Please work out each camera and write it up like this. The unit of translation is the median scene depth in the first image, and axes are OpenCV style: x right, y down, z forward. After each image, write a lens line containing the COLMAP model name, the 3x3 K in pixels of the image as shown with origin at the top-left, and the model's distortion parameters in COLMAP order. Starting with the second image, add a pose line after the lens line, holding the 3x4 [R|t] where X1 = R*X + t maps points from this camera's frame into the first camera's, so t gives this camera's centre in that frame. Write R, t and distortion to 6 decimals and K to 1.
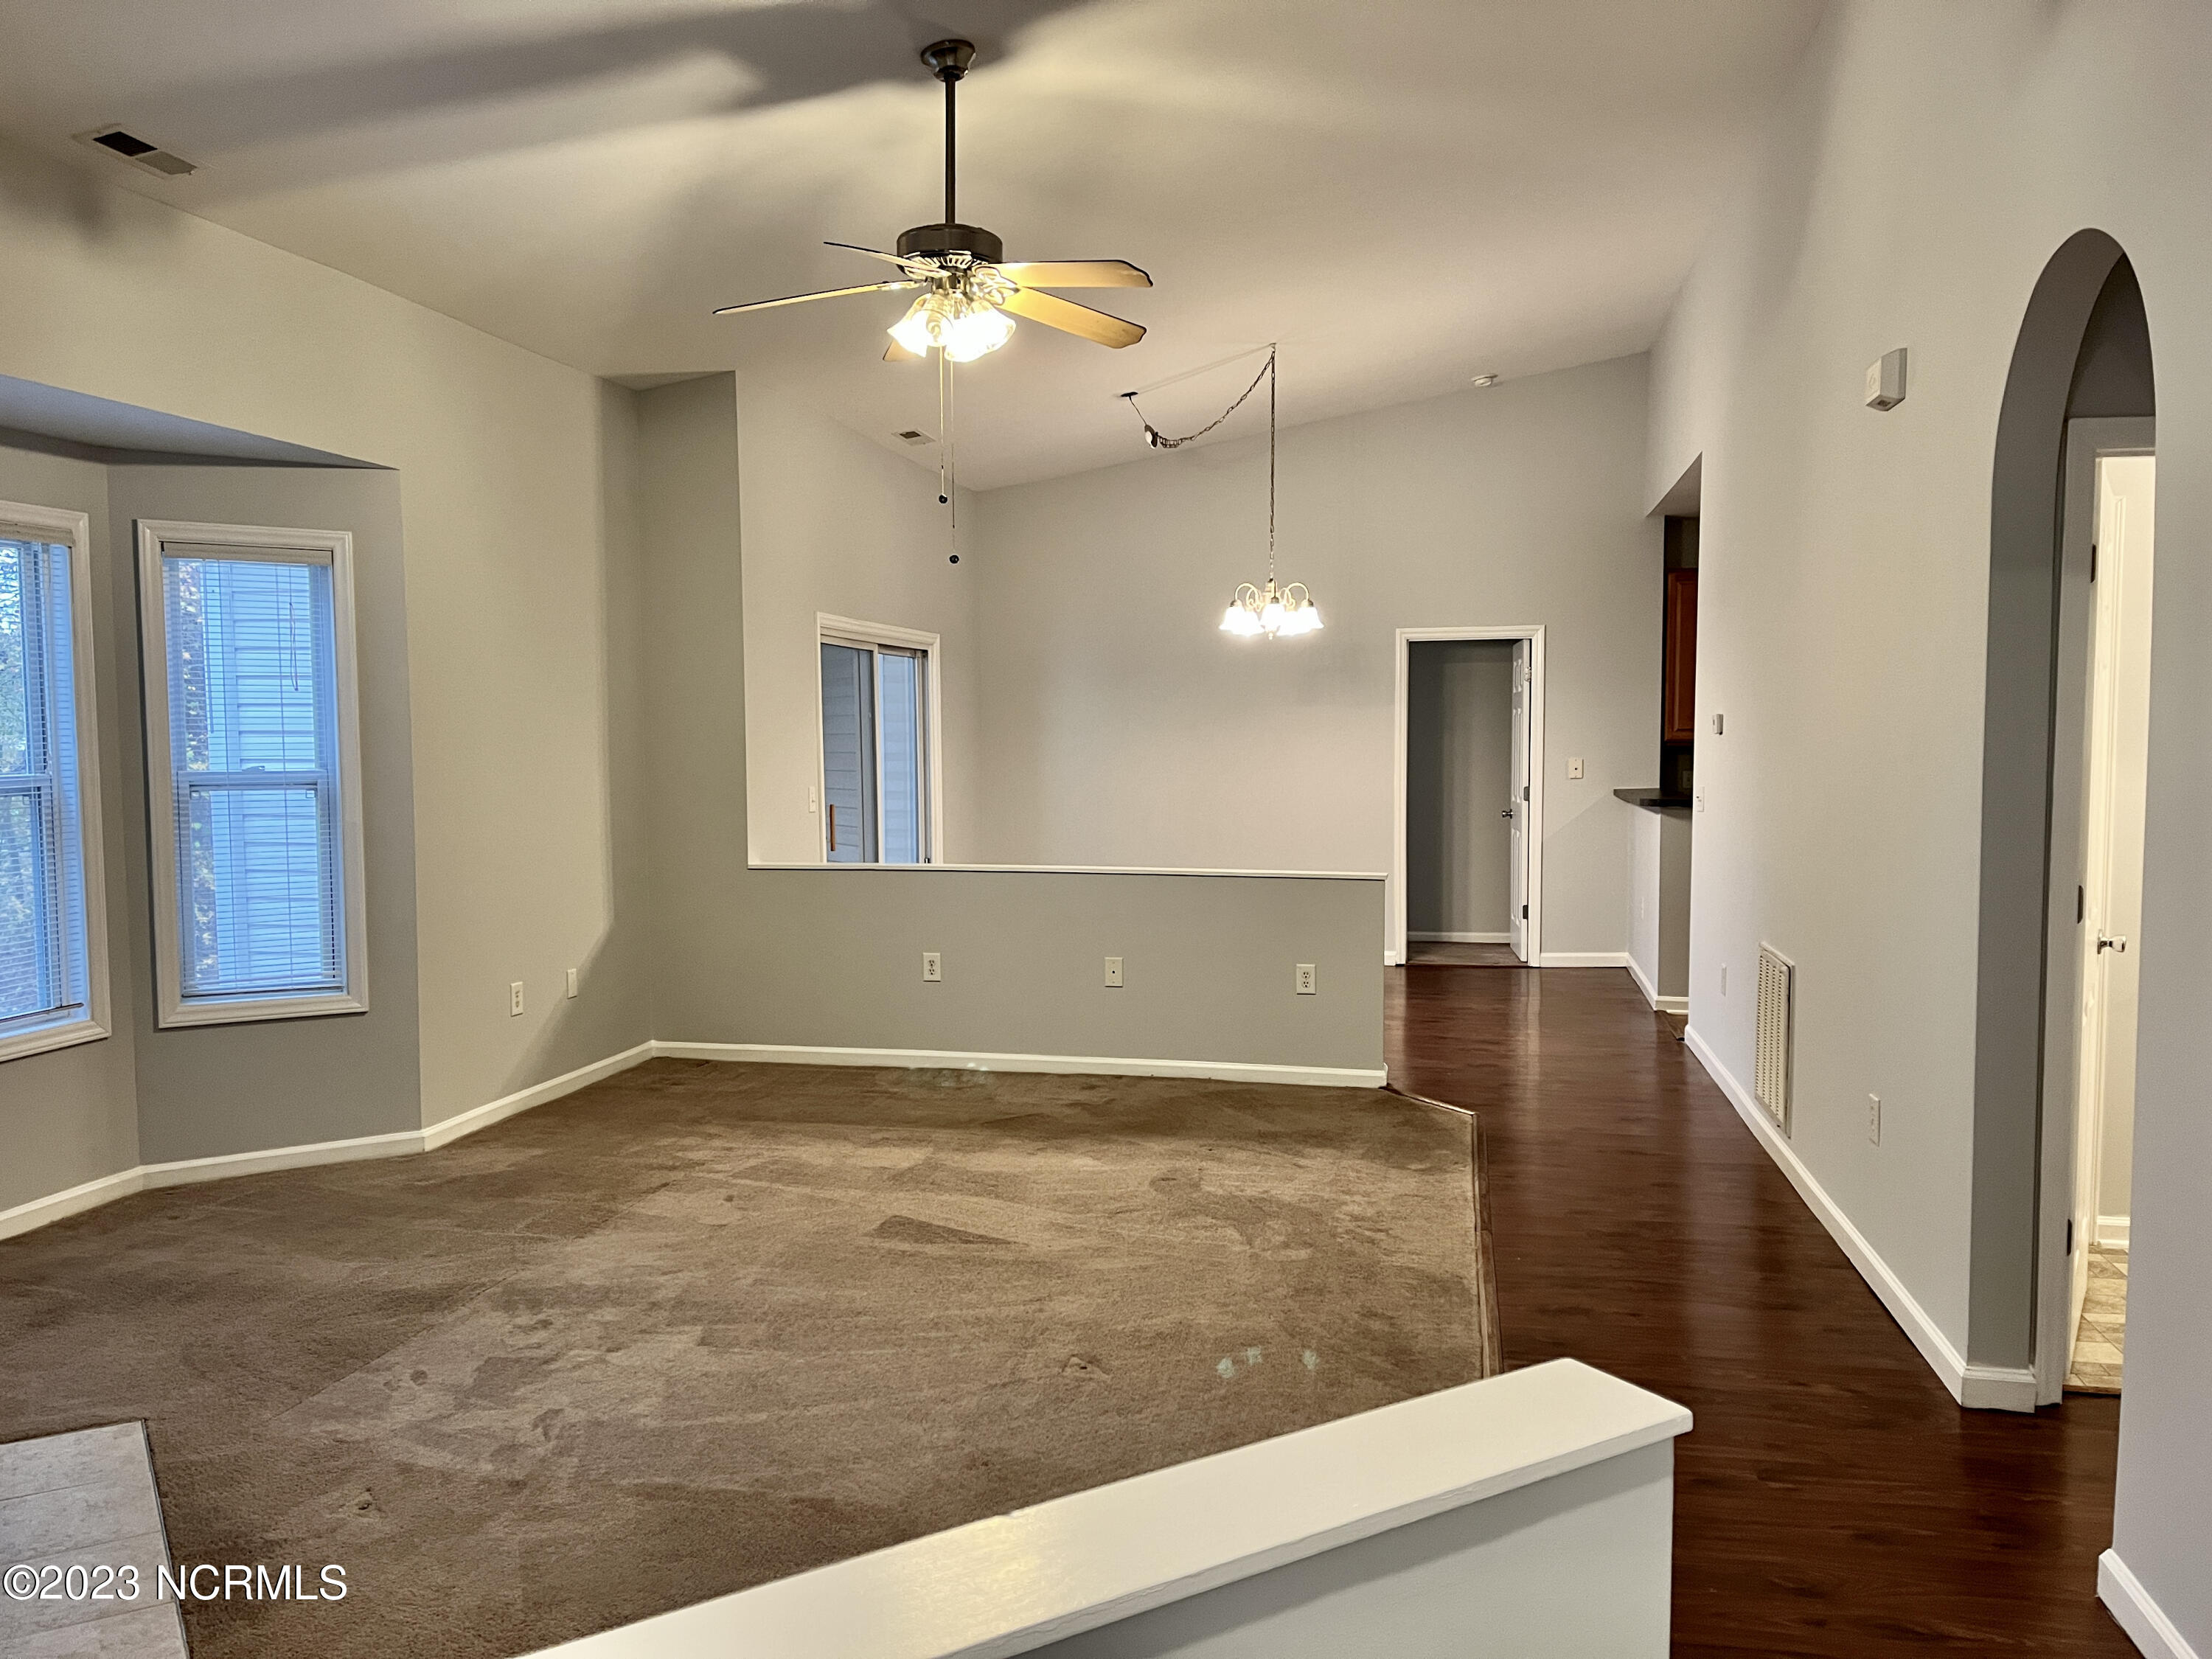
lens RADIAL K [[1682.1, 0, 1110.6], [0, 1682.1, 845.4], [0, 0, 1]] dist [0.065222, -0.072537]
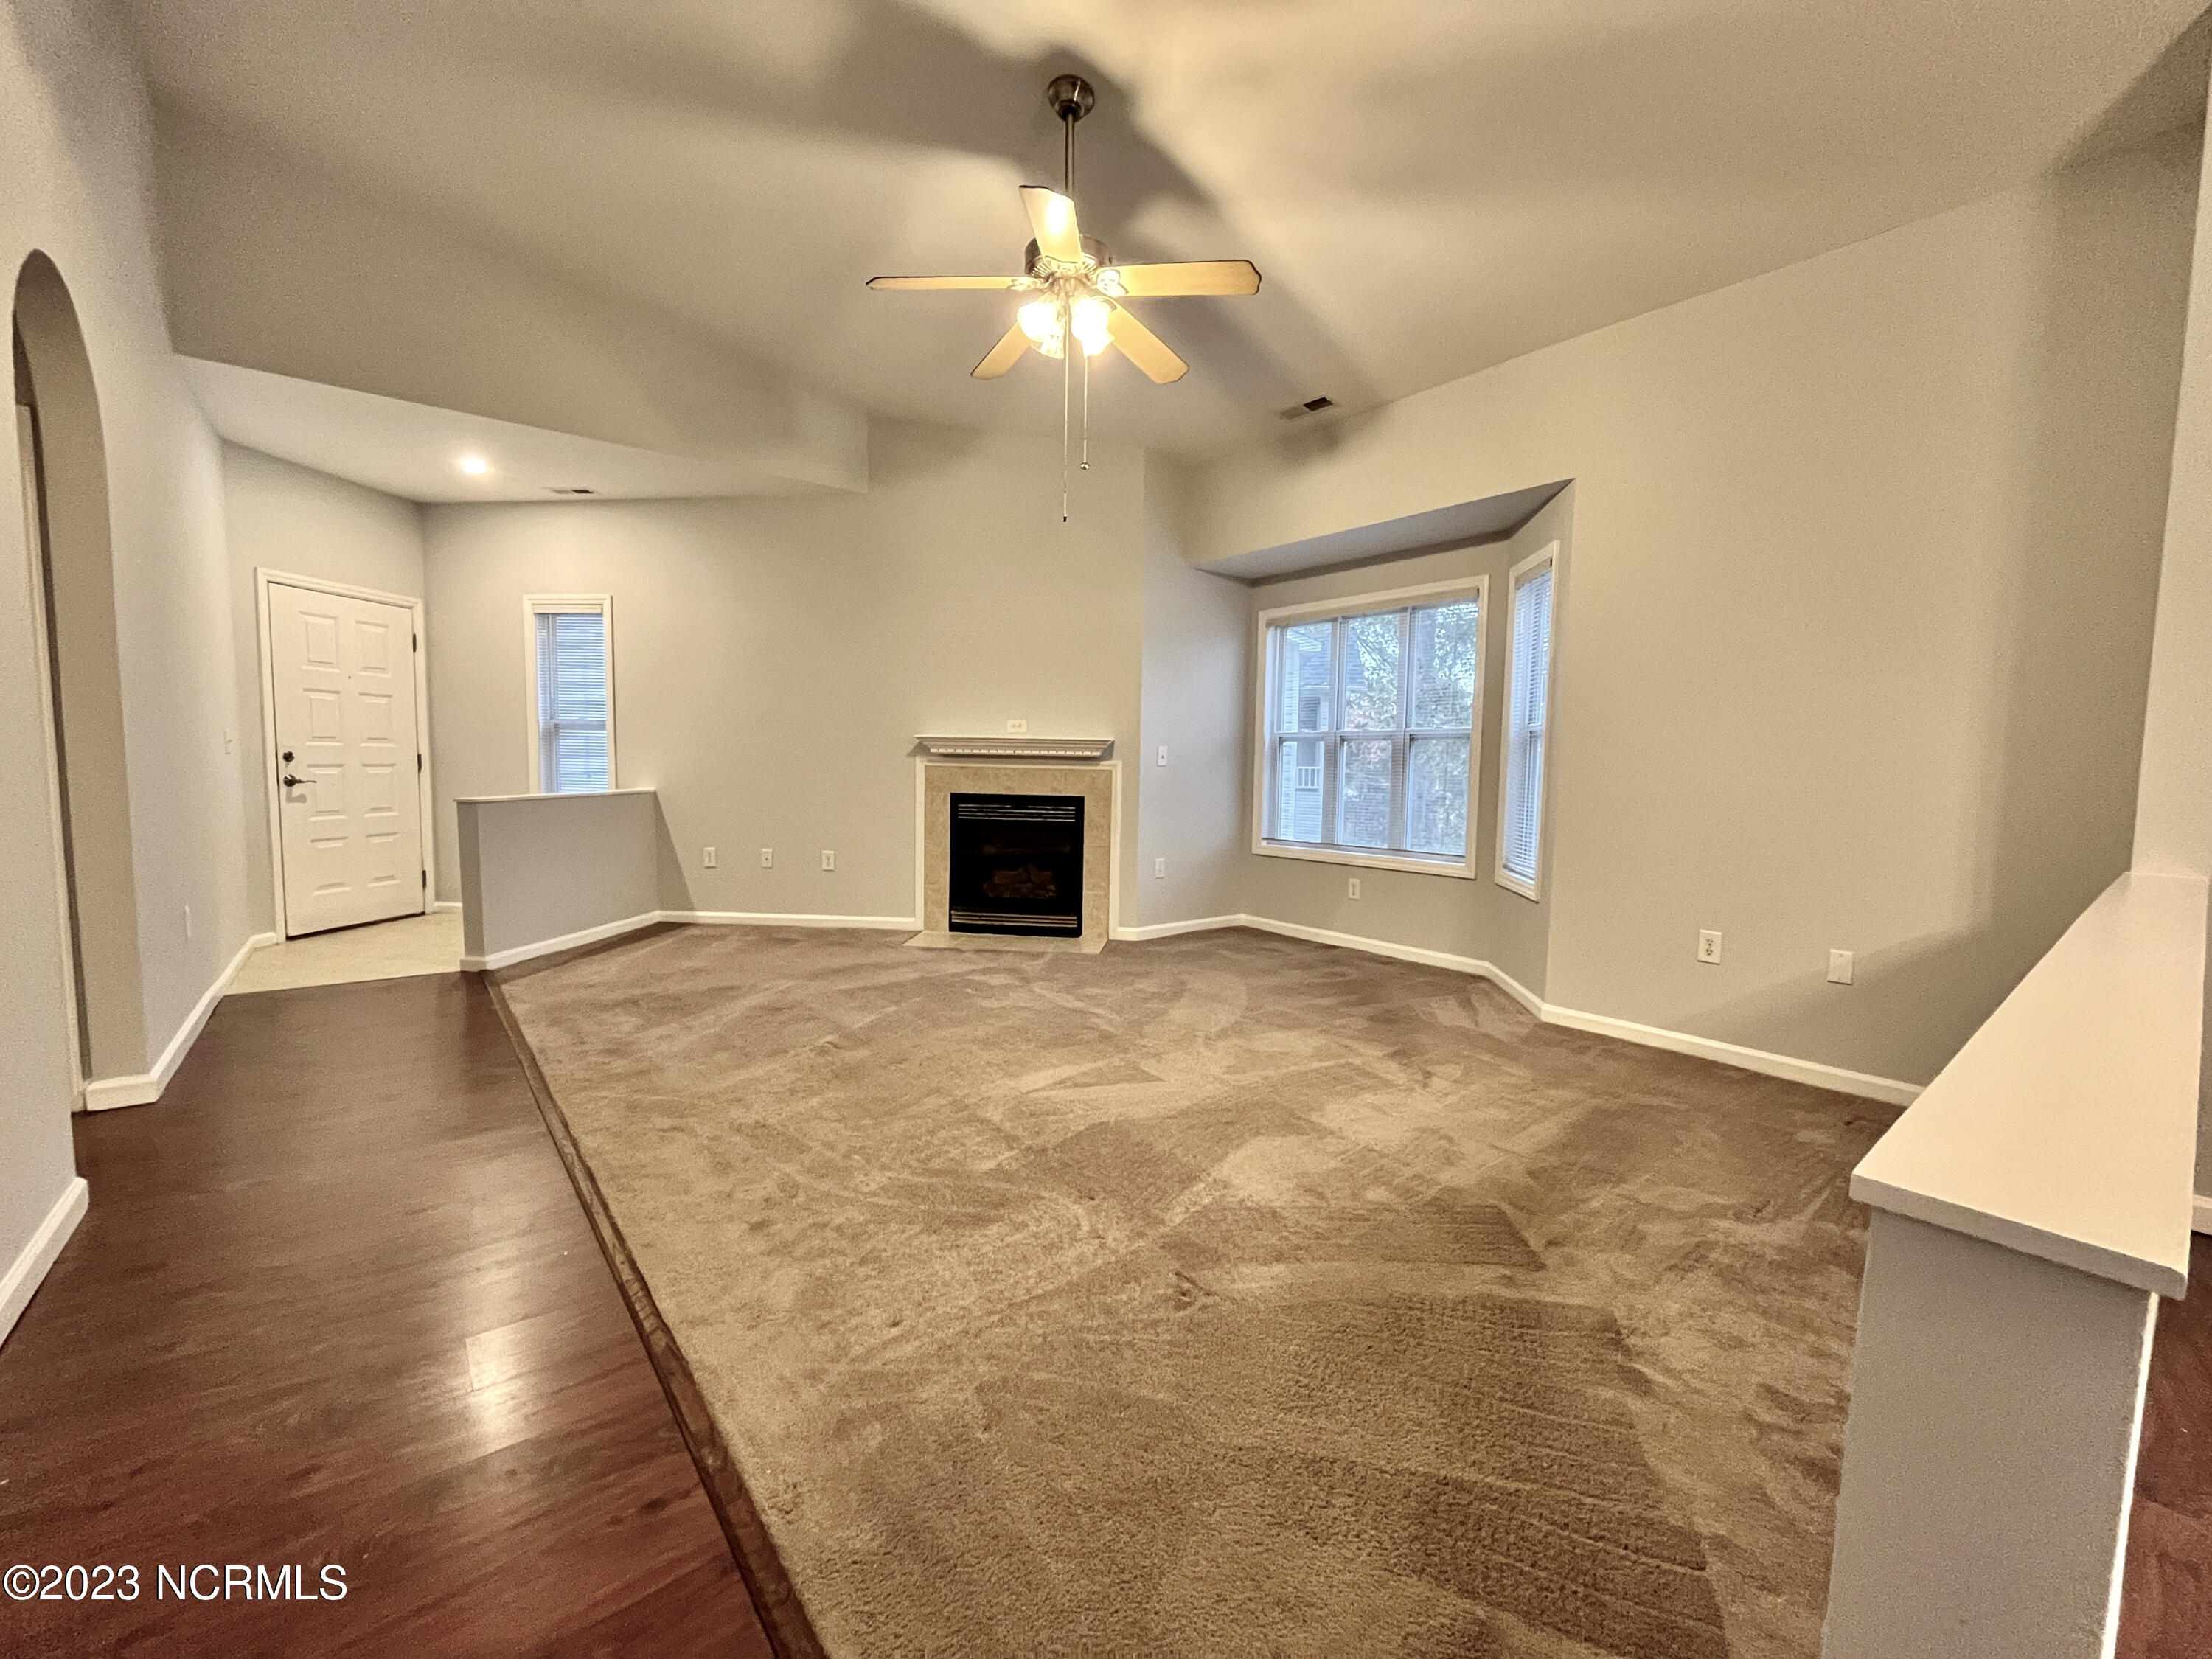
lens RADIAL K [[897.6, 0, 1107.1], [0, 897.6, 831.2], [0, 0, 1]] dist [-0.002514, 0.000446]
pose [[-0.641555, 0.051643, -0.765336, 0.322179], [-0.067655, 0.990033, 0.123518, -0.021935], [0.764087, 0.131023, -0.631667, 1.194207]]
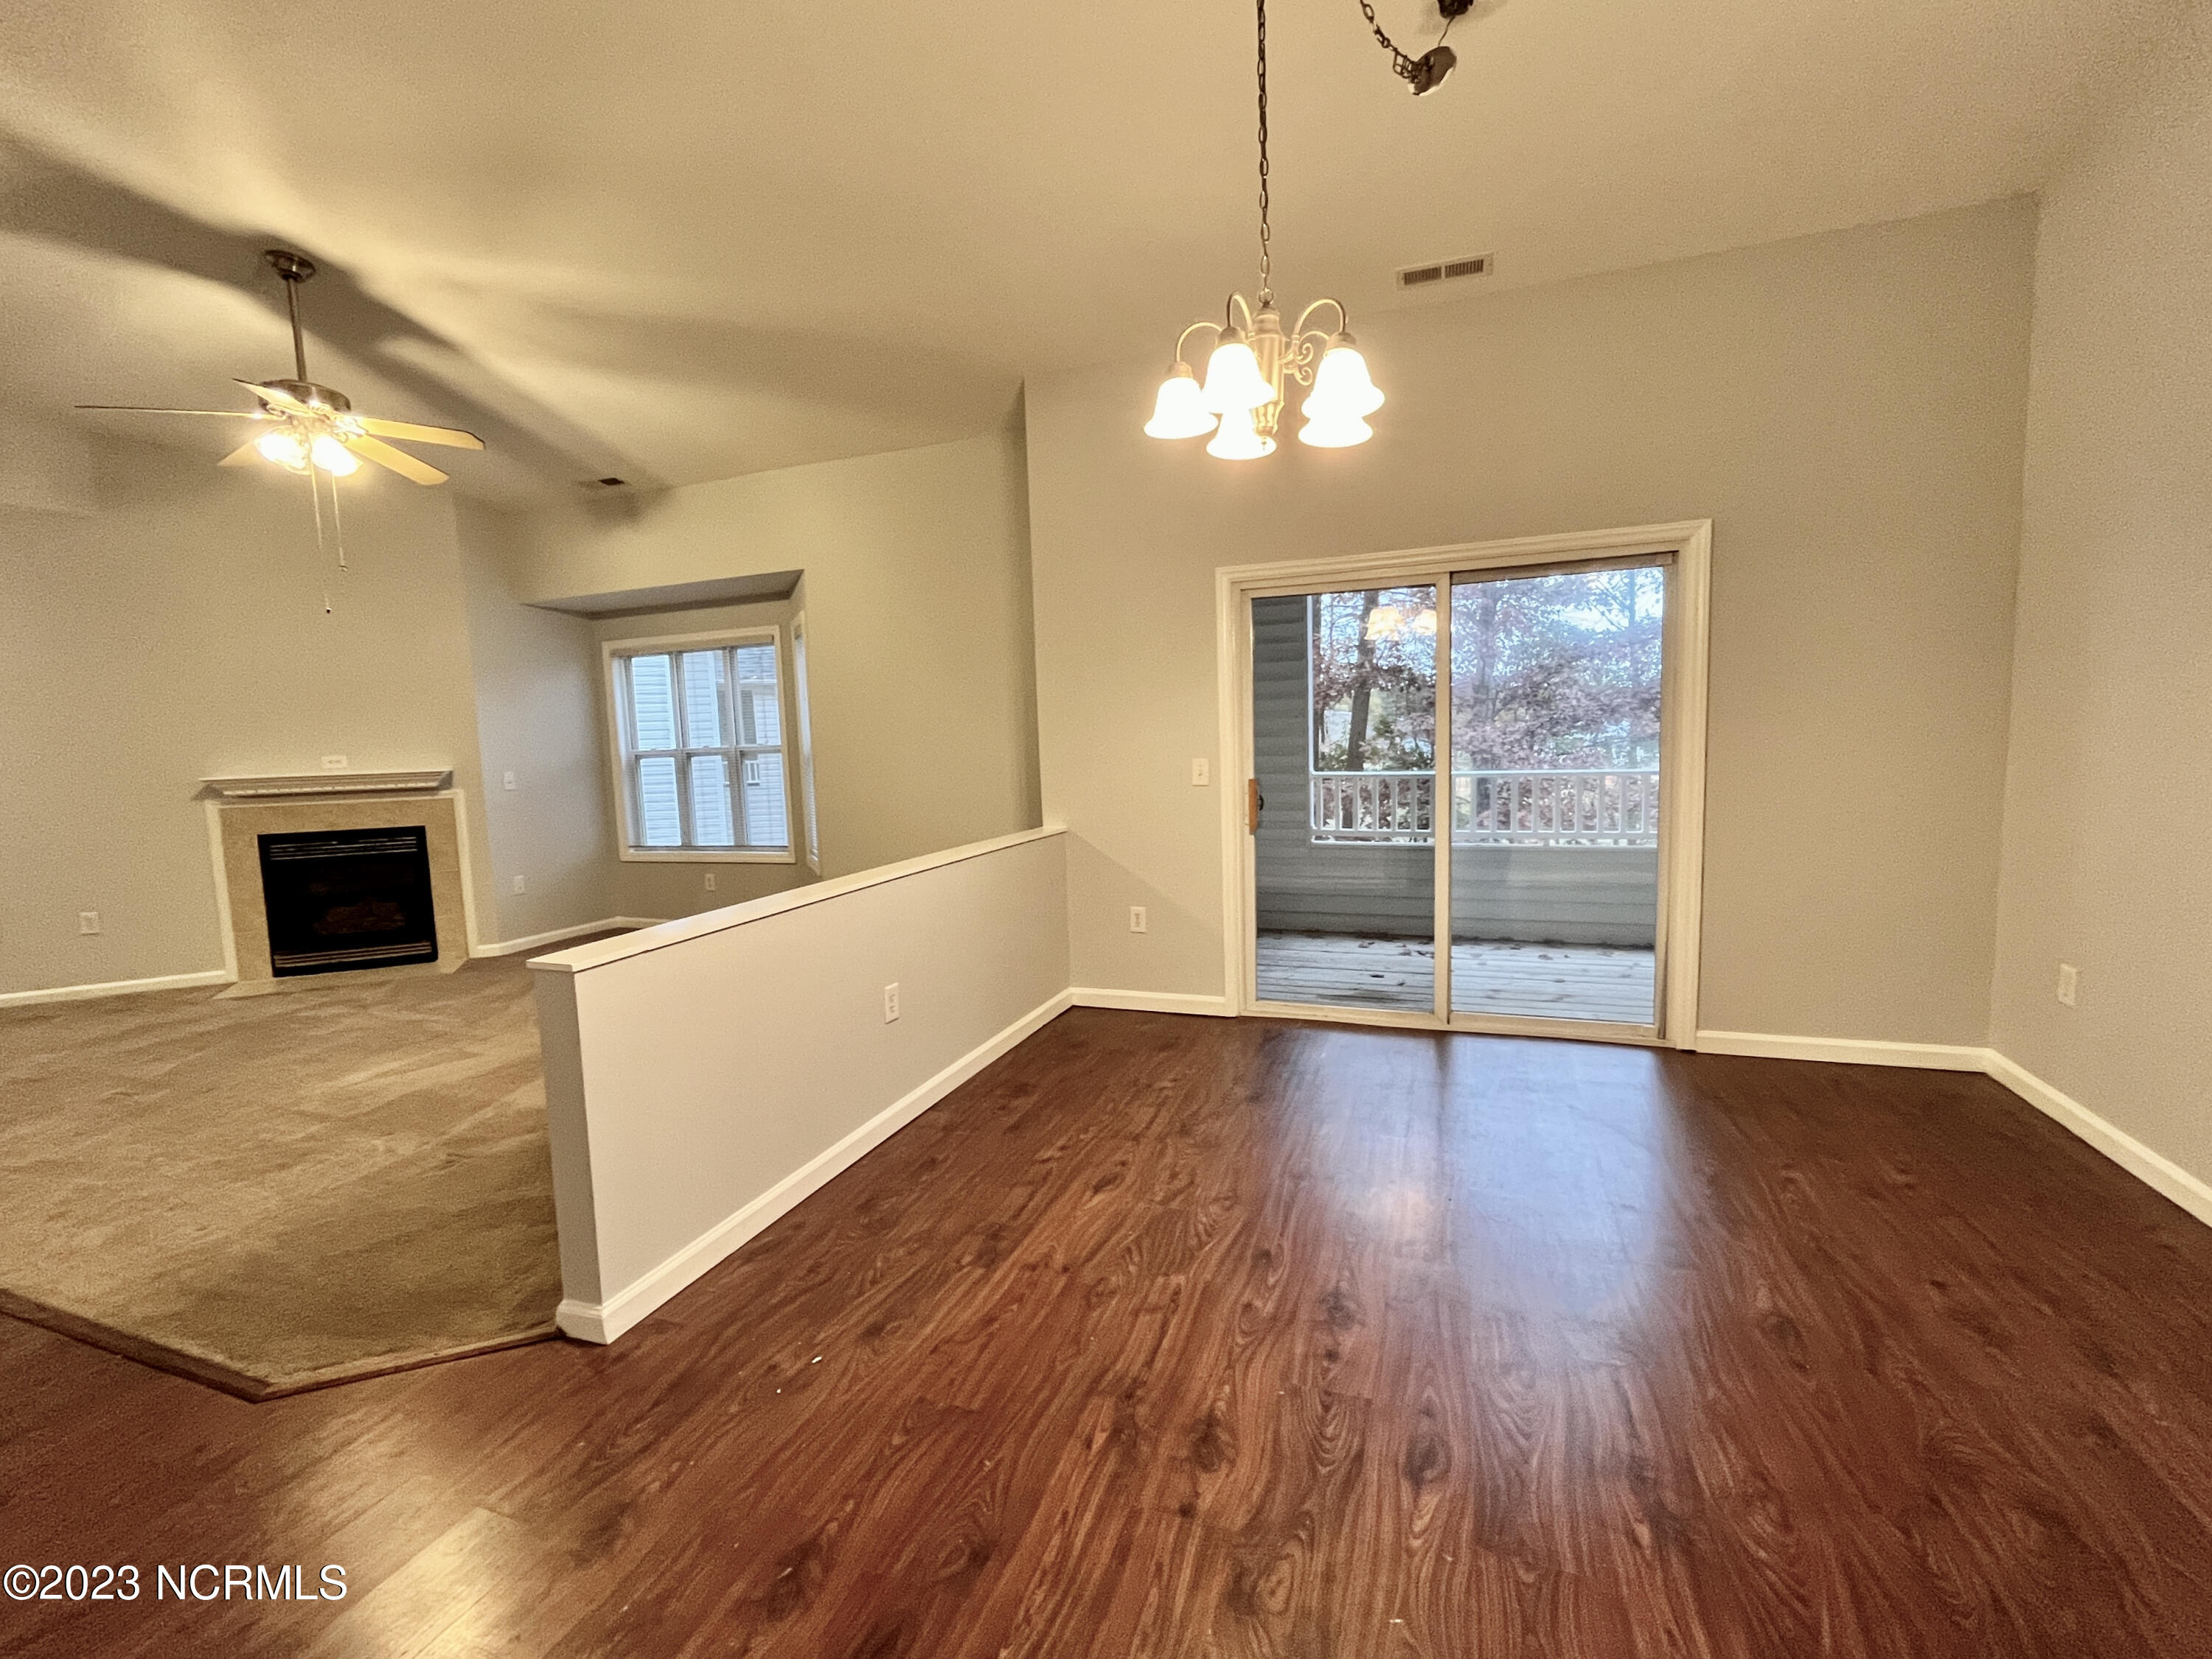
lens RADIAL K [[947.3, 0, 1114.9], [0, 947.3, 833.1], [0, 0, 1]] dist [-0.012733, 0.001897]
pose [[-0.152985, 0.107459, -0.982369, 0.511818], [-0.033869, 0.992916, 0.113887, -0.075642], [0.987648, 0.050694, -0.148261, 1.477892]]
